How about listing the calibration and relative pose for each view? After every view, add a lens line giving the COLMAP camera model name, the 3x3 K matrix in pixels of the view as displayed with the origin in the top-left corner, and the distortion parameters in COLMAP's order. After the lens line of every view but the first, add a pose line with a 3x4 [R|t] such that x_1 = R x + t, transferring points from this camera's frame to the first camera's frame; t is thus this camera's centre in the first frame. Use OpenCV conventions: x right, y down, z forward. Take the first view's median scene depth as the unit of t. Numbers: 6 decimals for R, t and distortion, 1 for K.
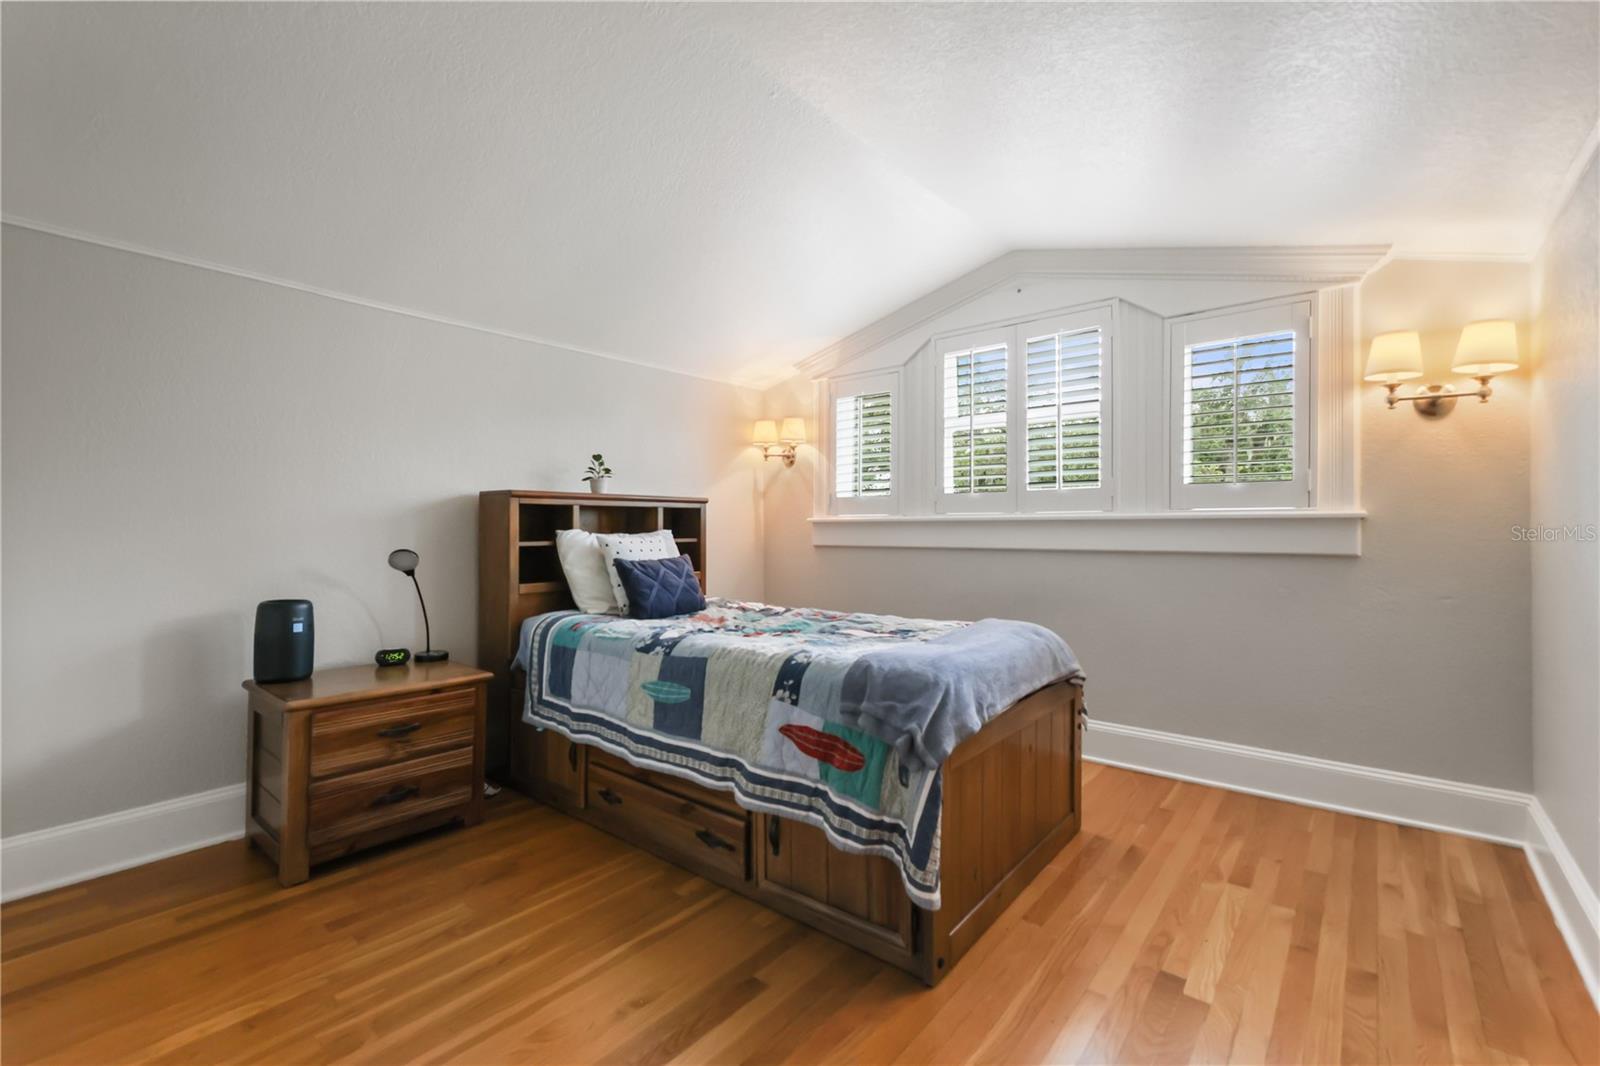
lens RADIAL K [[681.5, 0, 811.2], [0, 681.5, 527.0], [0, 0, 1]] dist [0.002371, -0.000141]
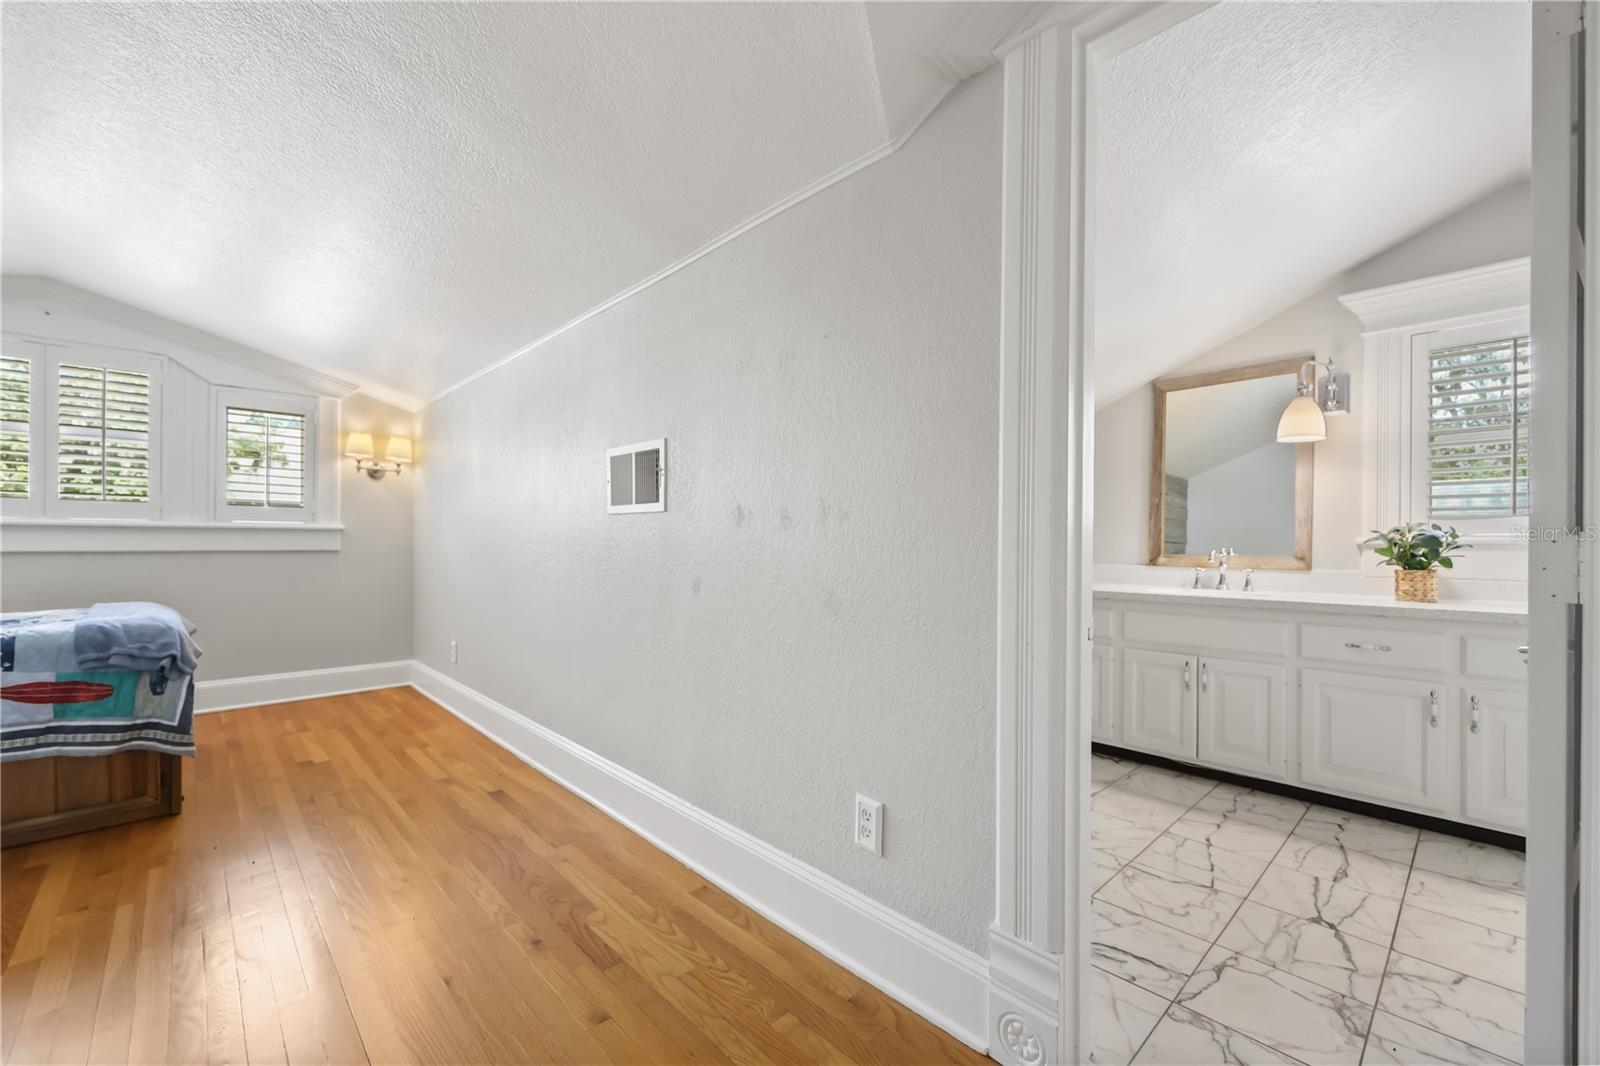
lens RADIAL K [[648.1, 0, 805.9], [0, 648.1, 532.6], [0, 0, 1]] dist [-0.000651, 0.000135]
pose [[0.102571, 0.019804, 0.994529, -1.023165], [-0.002079, 0.999804, -0.019695, 0.033718], [-0.994724, -0.000048, 0.102592, -0.530773]]
